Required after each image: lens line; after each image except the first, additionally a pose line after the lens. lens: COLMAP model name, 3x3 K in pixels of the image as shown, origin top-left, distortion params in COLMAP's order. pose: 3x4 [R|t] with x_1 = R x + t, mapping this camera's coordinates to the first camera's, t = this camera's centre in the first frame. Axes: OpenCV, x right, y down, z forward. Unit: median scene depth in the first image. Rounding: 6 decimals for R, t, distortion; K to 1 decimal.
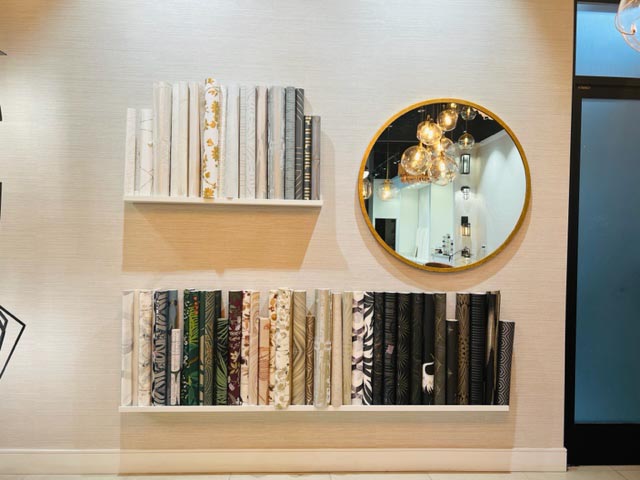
lens RADIAL K [[483.1, 0, 319.1], [0, 483.1, 239.8], [0, 0, 1]] dist [0.053005, -0.029169]
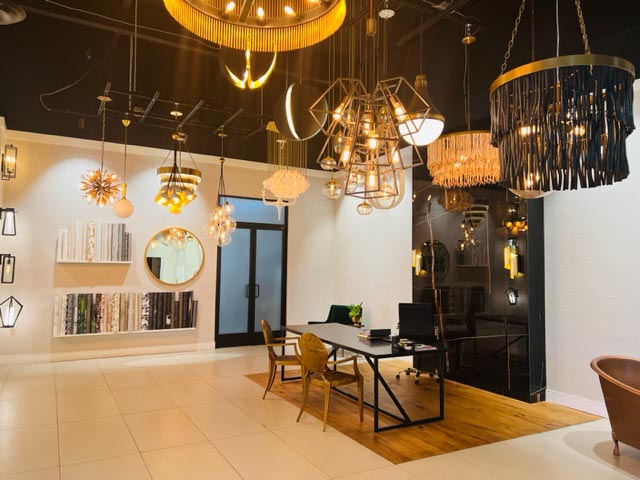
lens RADIAL K [[483.1, 0, 318.6], [0, 483.1, 240.0], [0, 0, 1]] dist [0.053005, -0.029169]
pose [[0.892875, 0.018113, 0.449940, -0.314627], [0.011793, 0.997907, -0.063575, -0.010065], [-0.450150, 0.062071, 0.890793, -2.166205]]
